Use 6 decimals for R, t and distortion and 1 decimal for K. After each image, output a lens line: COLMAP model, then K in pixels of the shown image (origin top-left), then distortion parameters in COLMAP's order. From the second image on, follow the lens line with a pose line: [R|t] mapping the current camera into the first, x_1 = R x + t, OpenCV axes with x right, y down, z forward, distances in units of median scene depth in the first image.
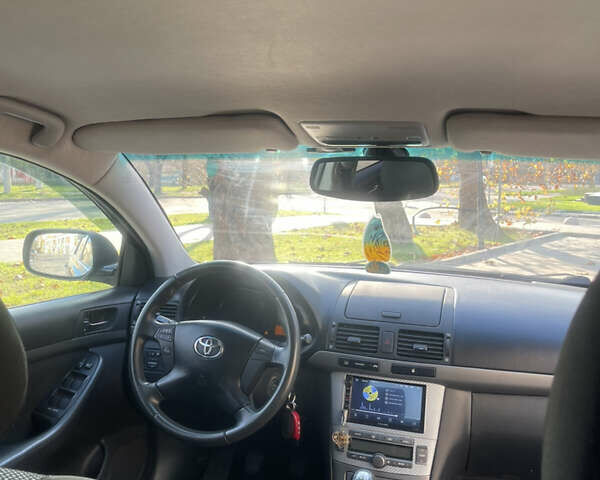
lens RADIAL K [[593.9, 0, 293.5], [0, 593.9, 244.3], [0, 0, 1]] dist [0.046047, 0.000000]
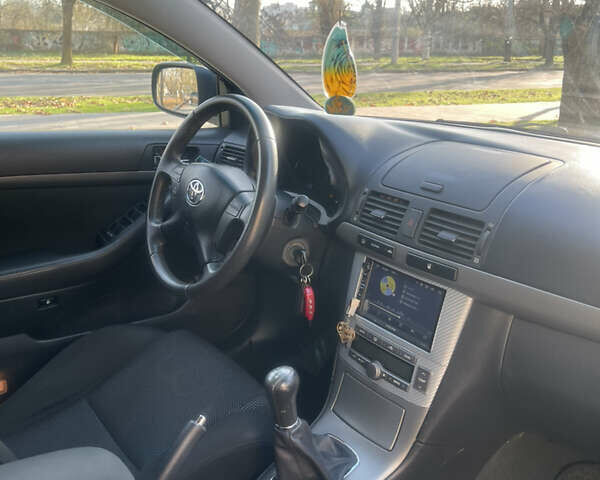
lens RADIAL K [[593.9, 0, 273.0], [0, 593.9, 242.3], [0, 0, 1]] dist [0.046047, 0.000000]
pose [[0.804518, 0.179228, -0.566241, 0.433641], [-0.061324, 0.973353, 0.220958, 0.039357], [0.590754, -0.143040, 0.794071, 0.329547]]
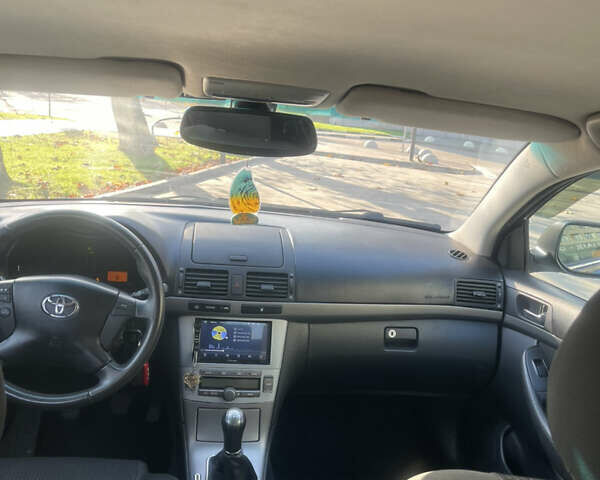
lens RADIAL K [[593.9, 0, 295.4], [0, 593.9, 237.3], [0, 0, 1]] dist [0.046047, 0.000000]
pose [[0.907313, -0.034876, 0.419008, -0.183052], [-0.022520, 0.991092, 0.131258, -0.057391], [-0.419853, -0.128528, 0.898445, 0.029469]]
